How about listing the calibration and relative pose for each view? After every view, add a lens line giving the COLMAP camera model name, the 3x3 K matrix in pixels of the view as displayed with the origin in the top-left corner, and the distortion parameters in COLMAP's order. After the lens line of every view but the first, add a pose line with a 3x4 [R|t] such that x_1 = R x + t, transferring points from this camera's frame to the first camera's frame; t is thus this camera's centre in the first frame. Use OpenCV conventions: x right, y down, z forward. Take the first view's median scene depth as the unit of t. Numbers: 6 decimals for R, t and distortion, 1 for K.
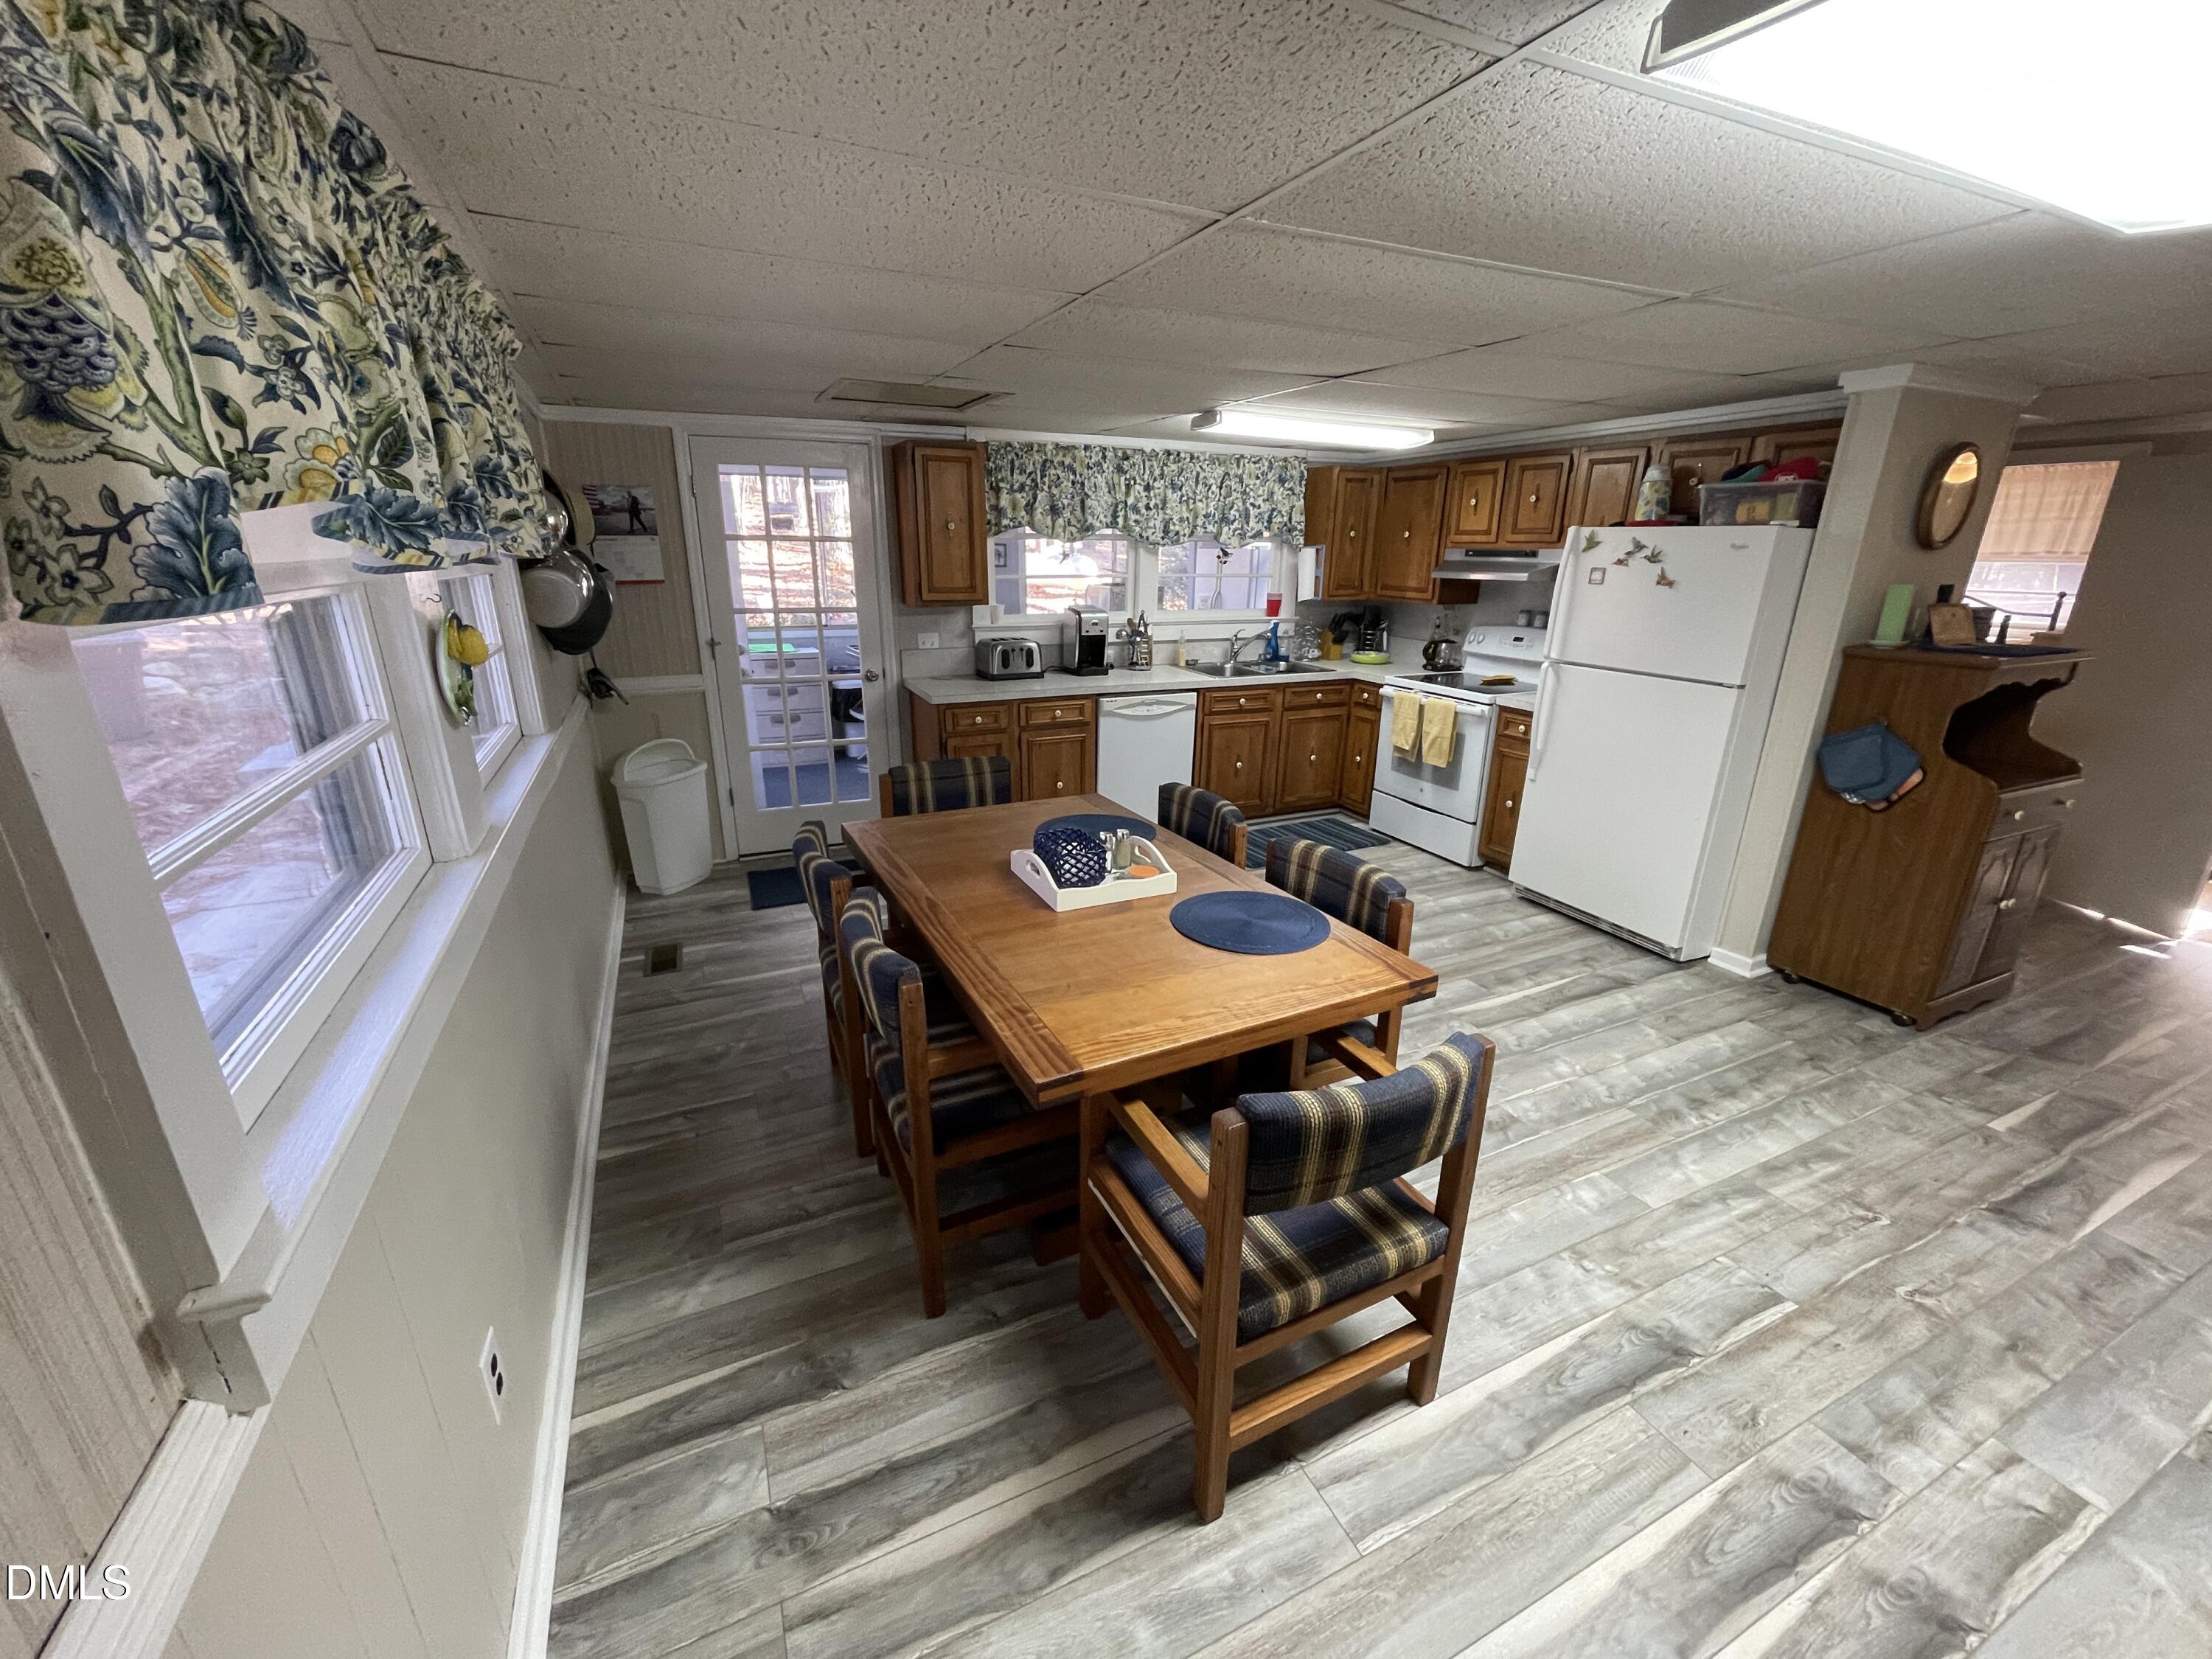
lens RADIAL K [[882.0, 0, 1096.3], [0, 882.0, 843.1], [0, 0, 1]] dist [-0.015681, 0.001355]
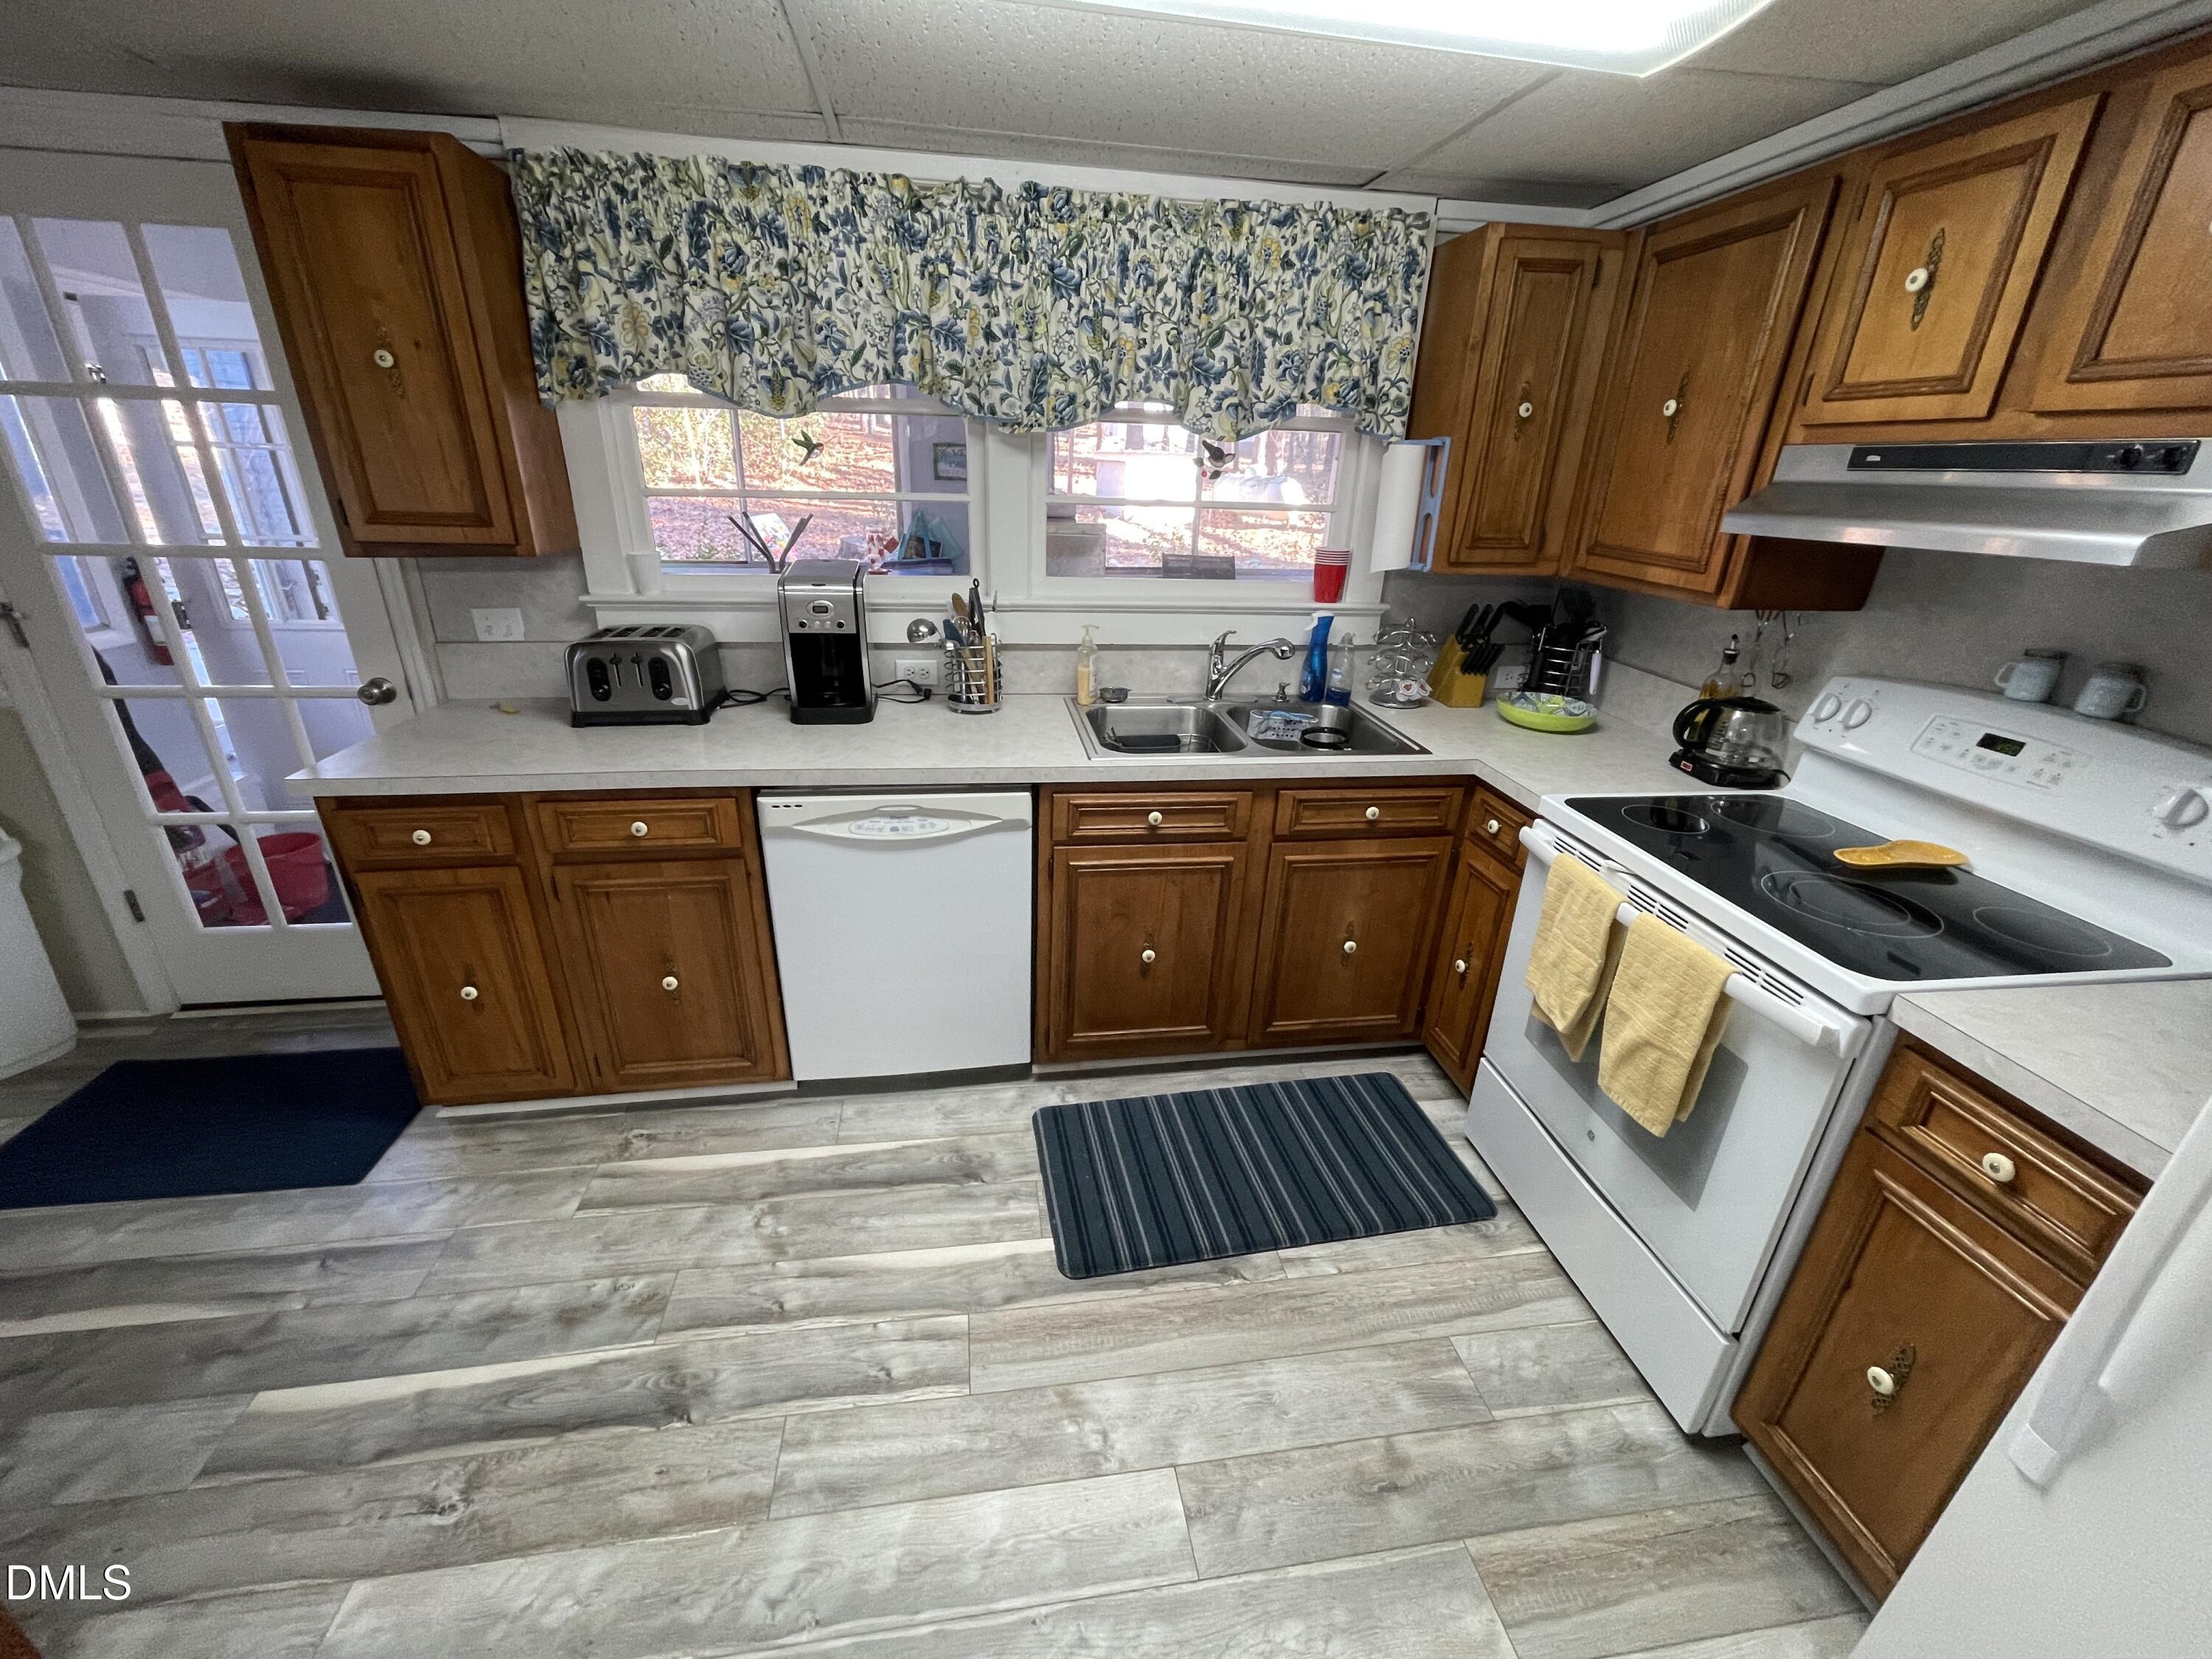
lens RADIAL K [[882.0, 0, 1099.6], [0, 882.0, 832.7], [0, 0, 1]] dist [-0.015681, 0.001355]
pose [[0.960215, 0.126590, -0.248922, 0.244187], [-0.109860, 0.990719, 0.080046, -0.184191], [0.256745, -0.049515, 0.965210, 0.595674]]
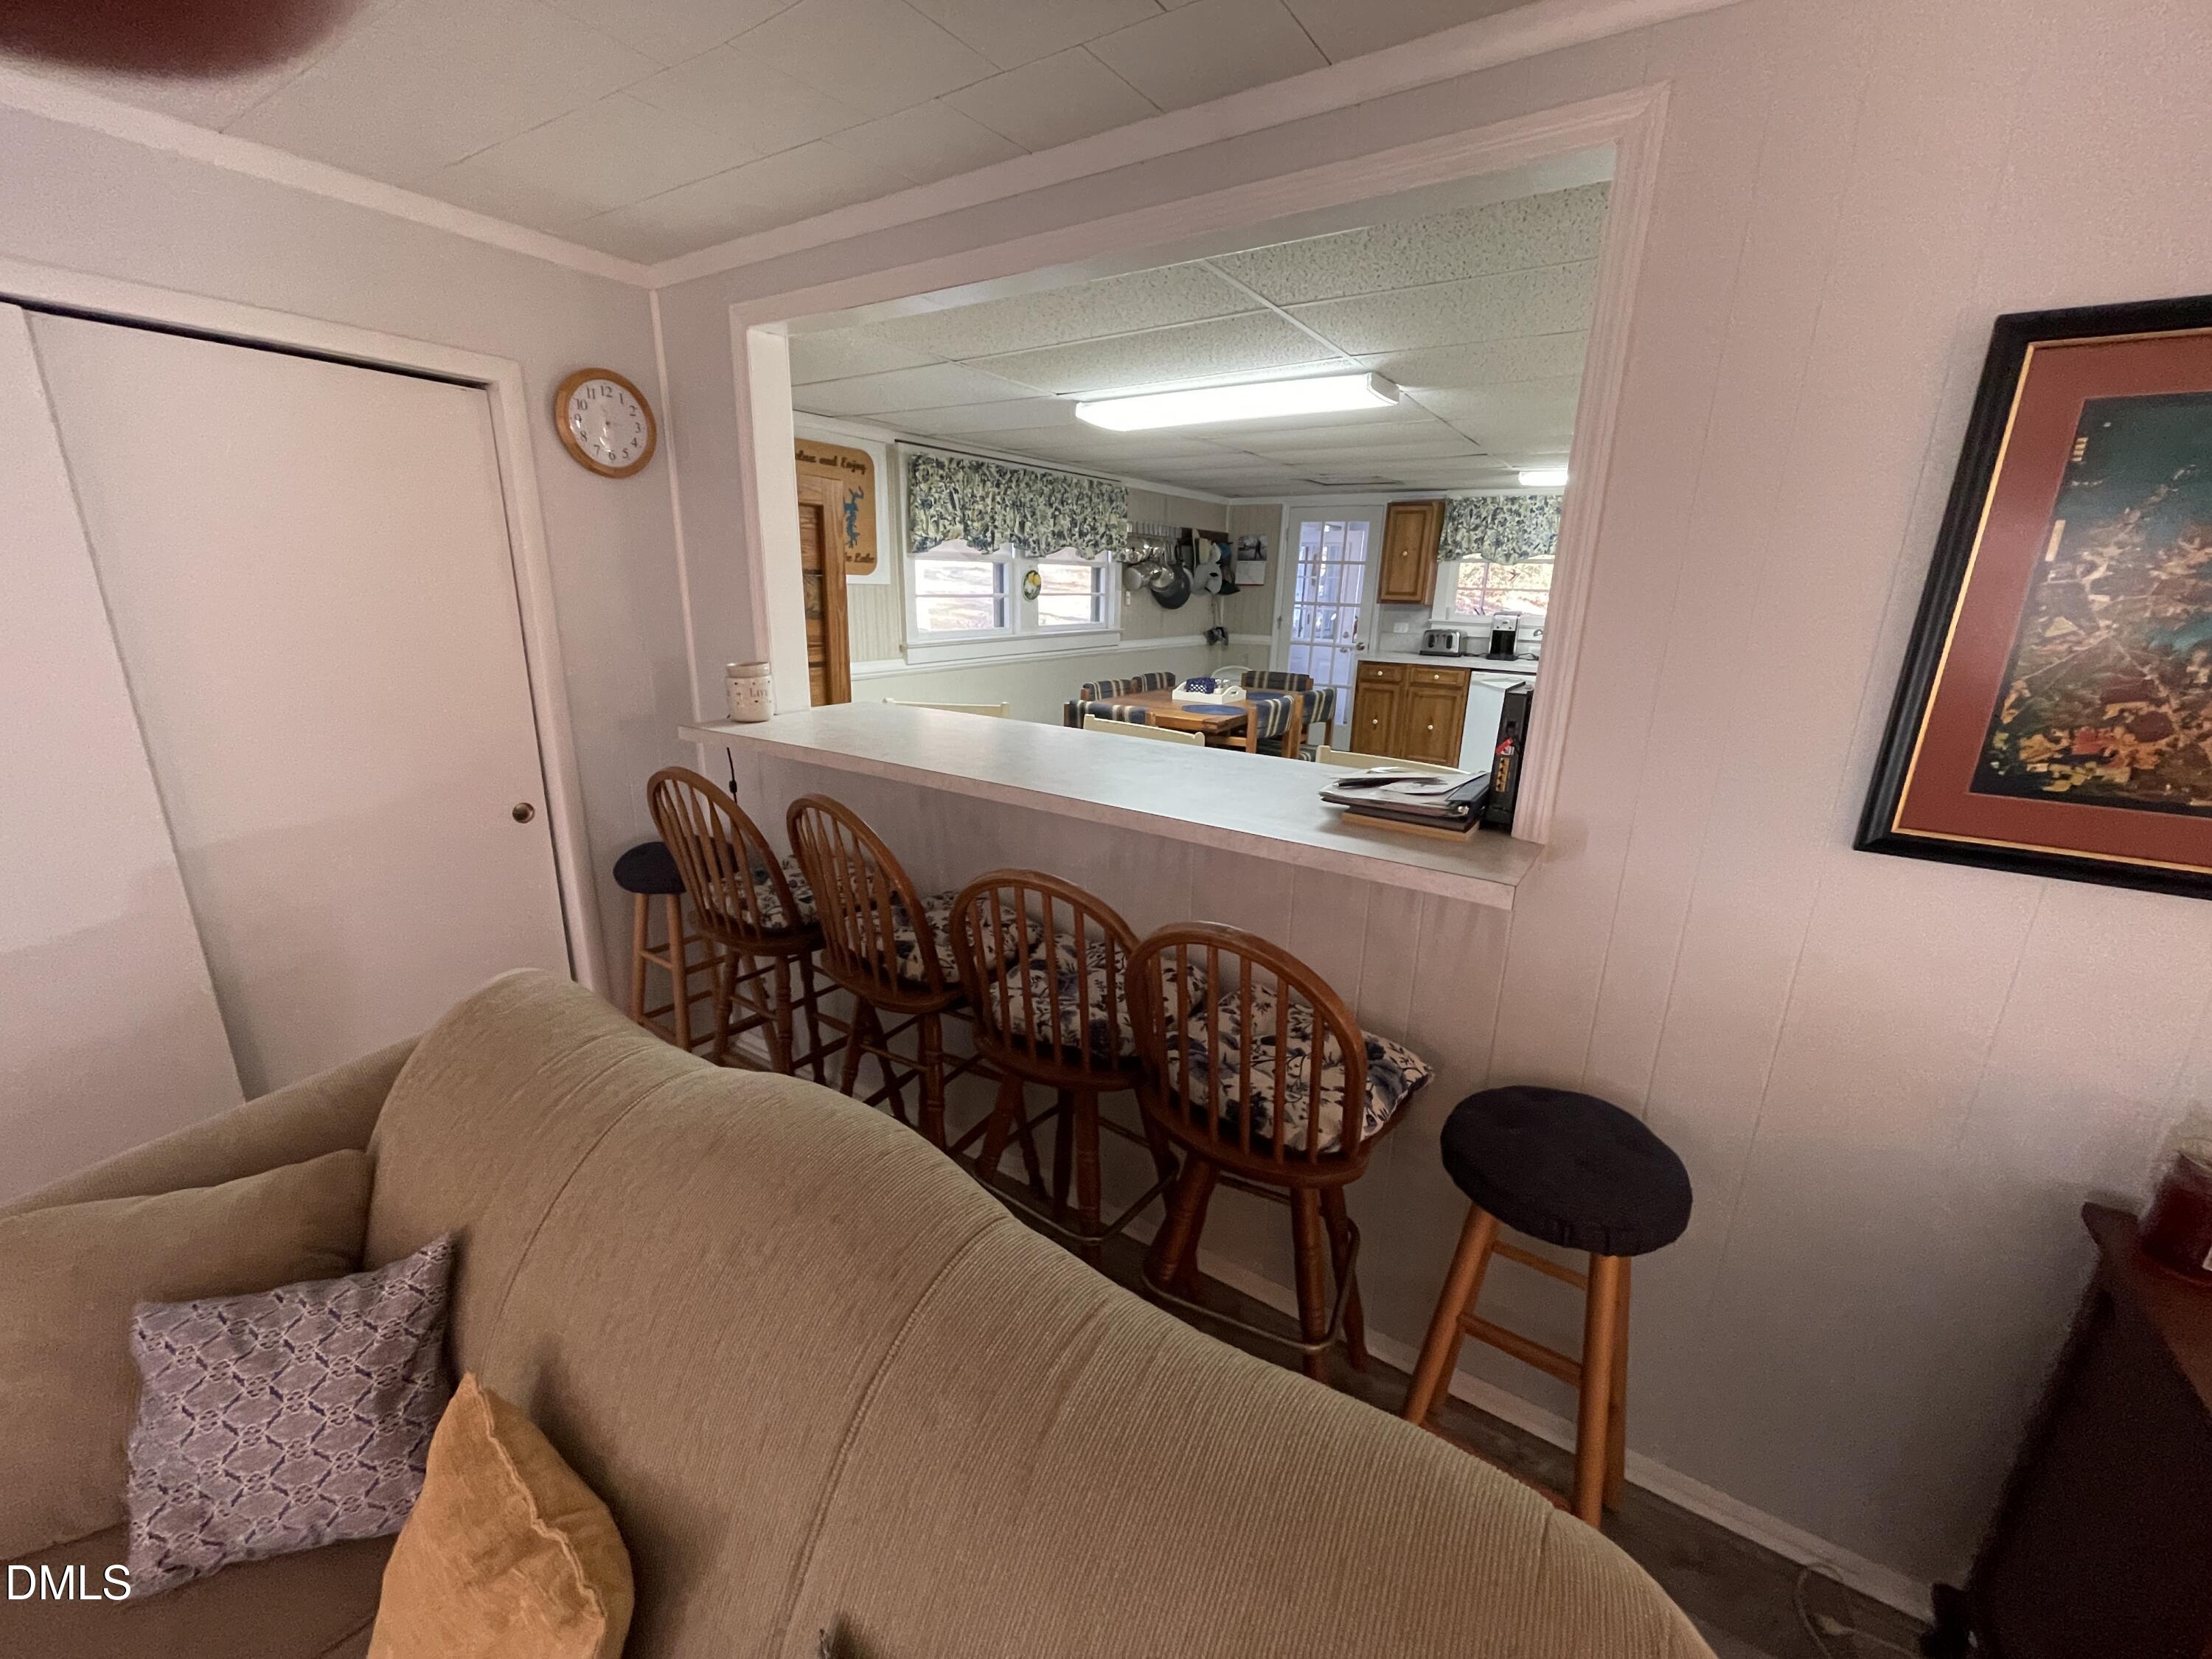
lens RADIAL K [[882.0, 0, 1096.0], [0, 882.0, 843.9], [0, 0, 1]] dist [-0.015681, 0.001355]
pose [[0.504678, 0.248138, -0.826878, 0.874412], [-0.293155, 0.950148, 0.106206, 0.119371], [0.812010, 0.188804, 0.552262, -0.209995]]
